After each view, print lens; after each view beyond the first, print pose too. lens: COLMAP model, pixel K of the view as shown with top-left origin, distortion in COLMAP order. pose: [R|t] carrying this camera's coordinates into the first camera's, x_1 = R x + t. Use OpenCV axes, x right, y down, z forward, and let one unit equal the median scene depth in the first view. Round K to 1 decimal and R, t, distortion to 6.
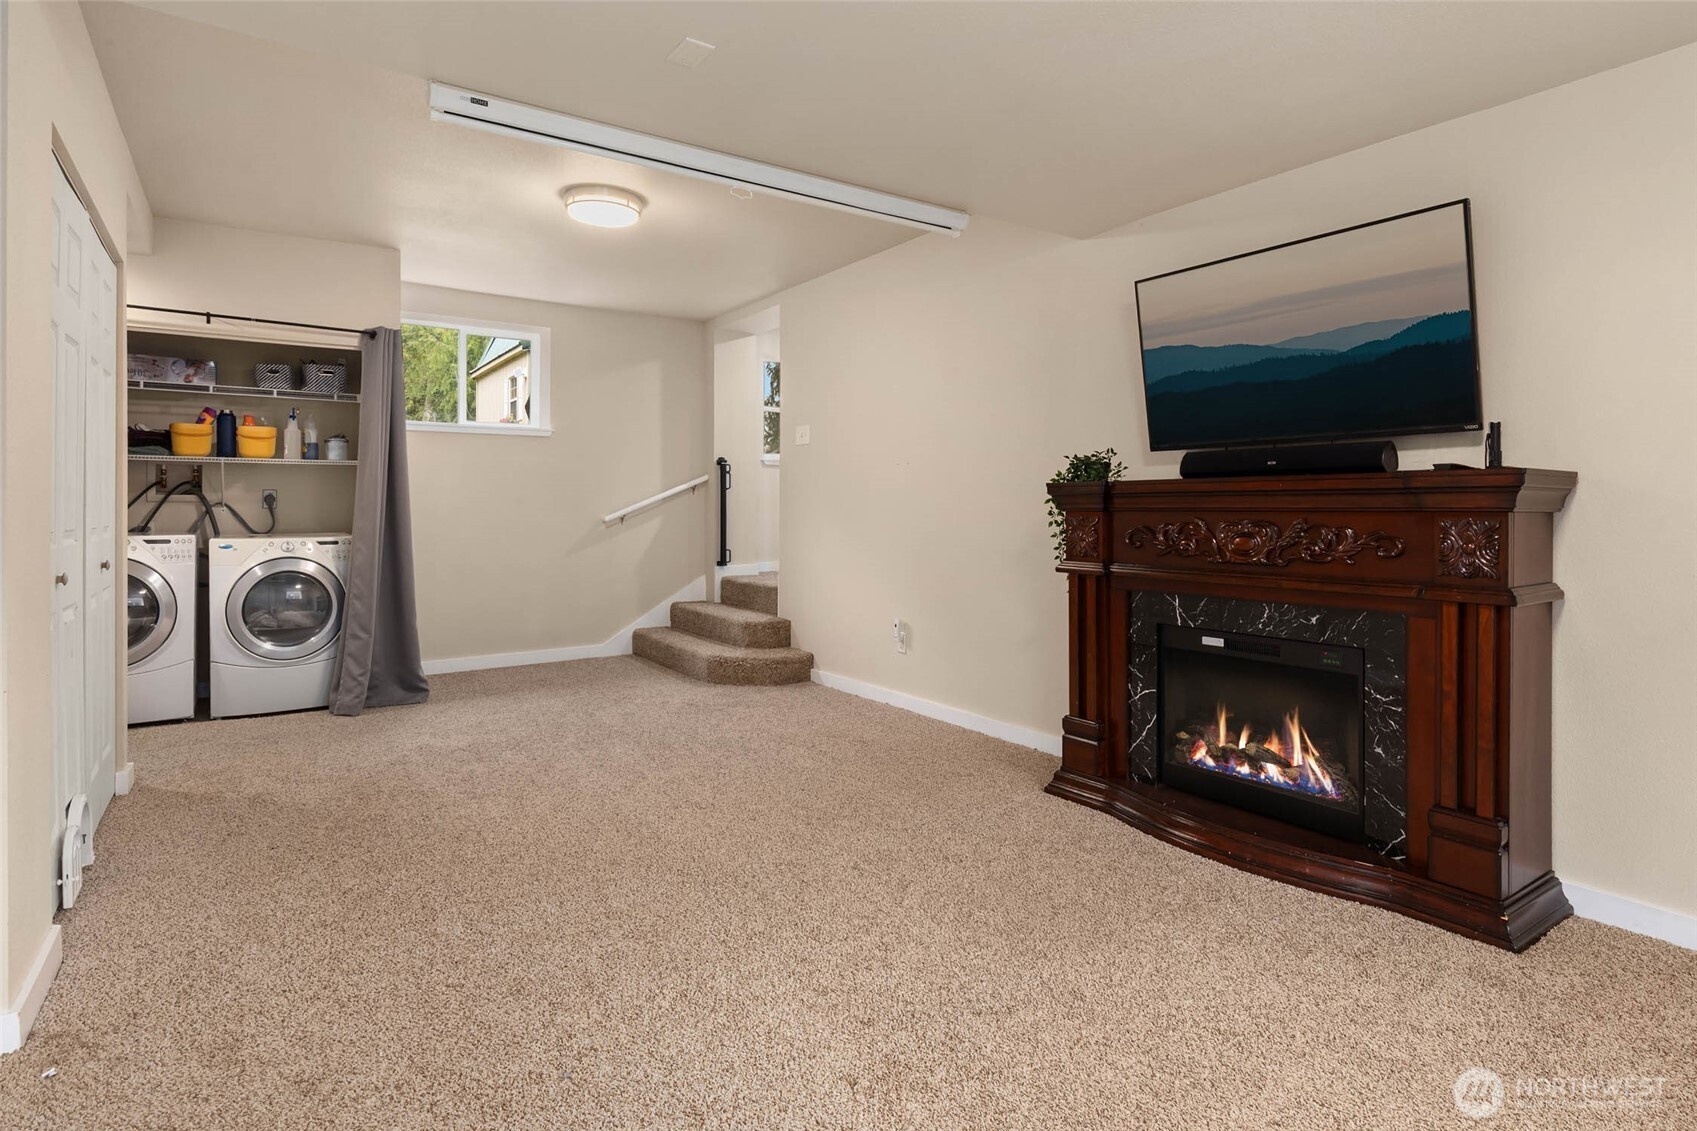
lens RADIAL K [[883.3, 0, 848.5], [0, 883.3, 565.5], [0, 0, 1]] dist [0.000832, -0.000007]
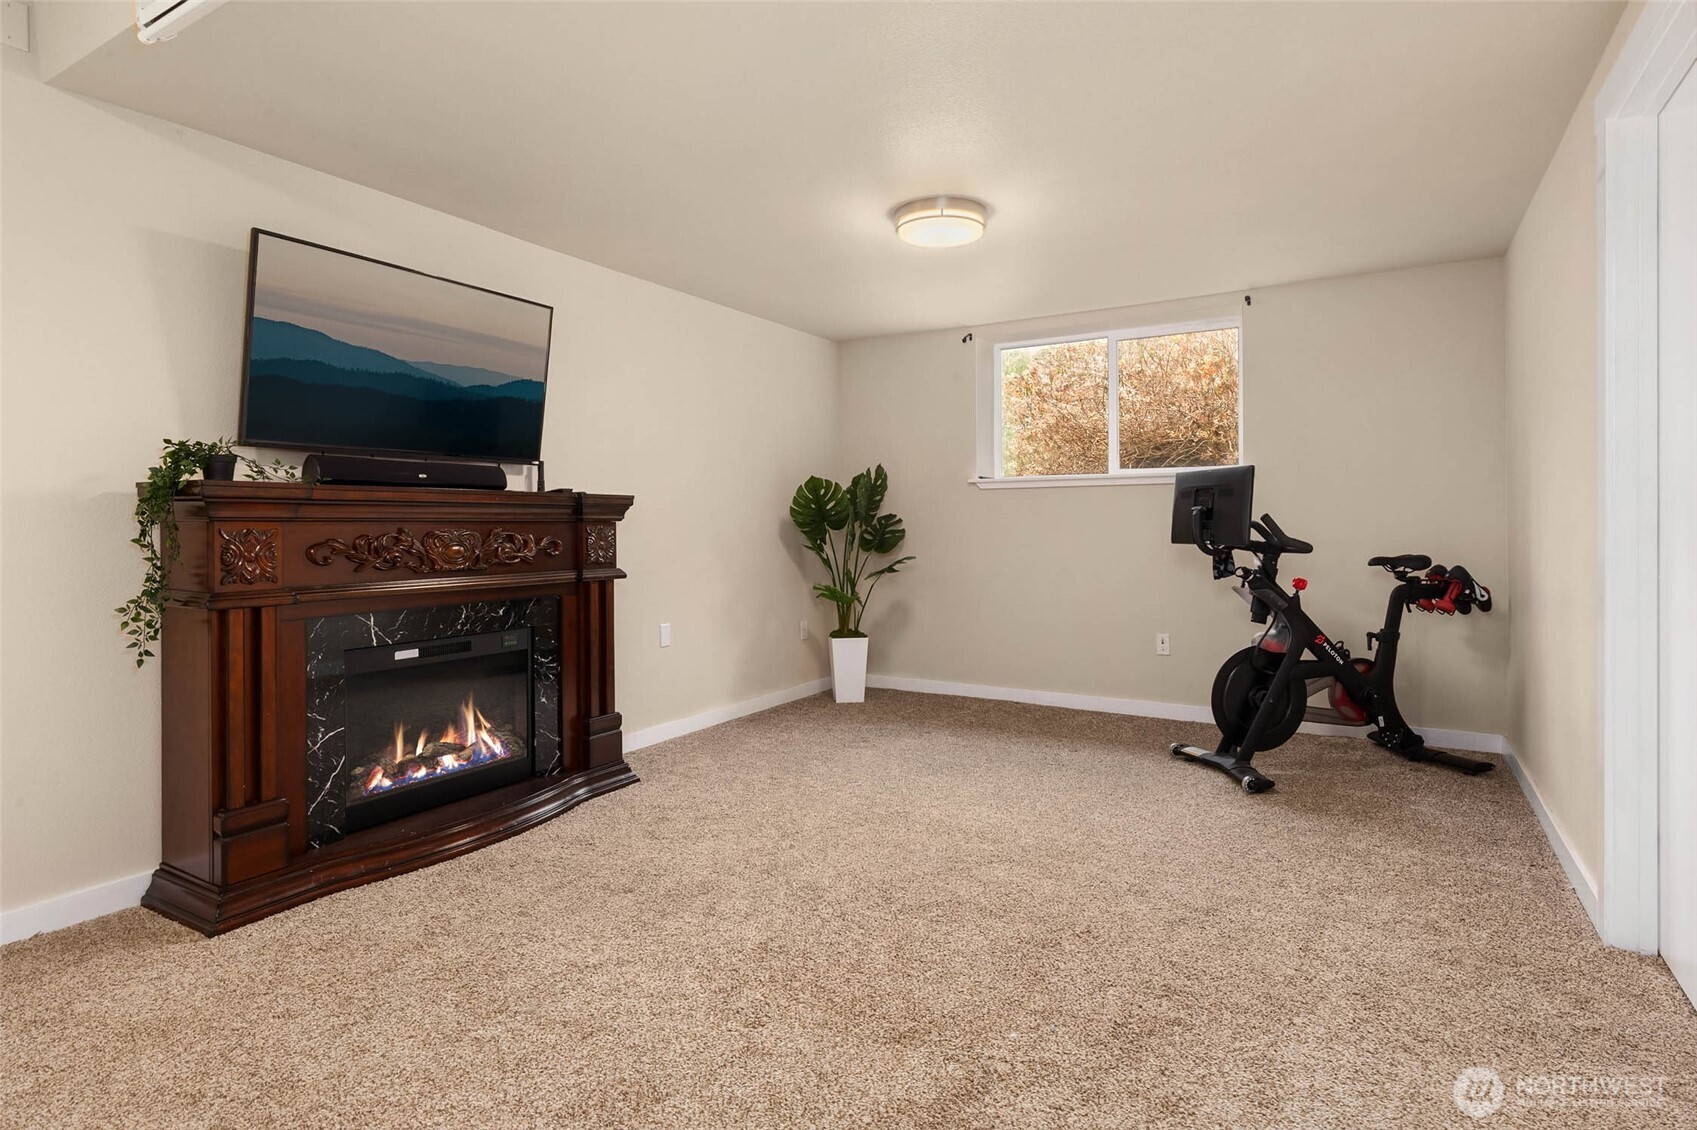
lens RADIAL K [[883.3, 0, 848.5], [0, 883.3, 565.0], [0, 0, 1]] dist [0.000832, -0.000007]
pose [[-0.425713, -0.037793, 0.904069, -0.708860], [0.062368, 0.995526, 0.070984, -0.053508], [-0.902706, 0.086604, -0.421451, 1.008857]]
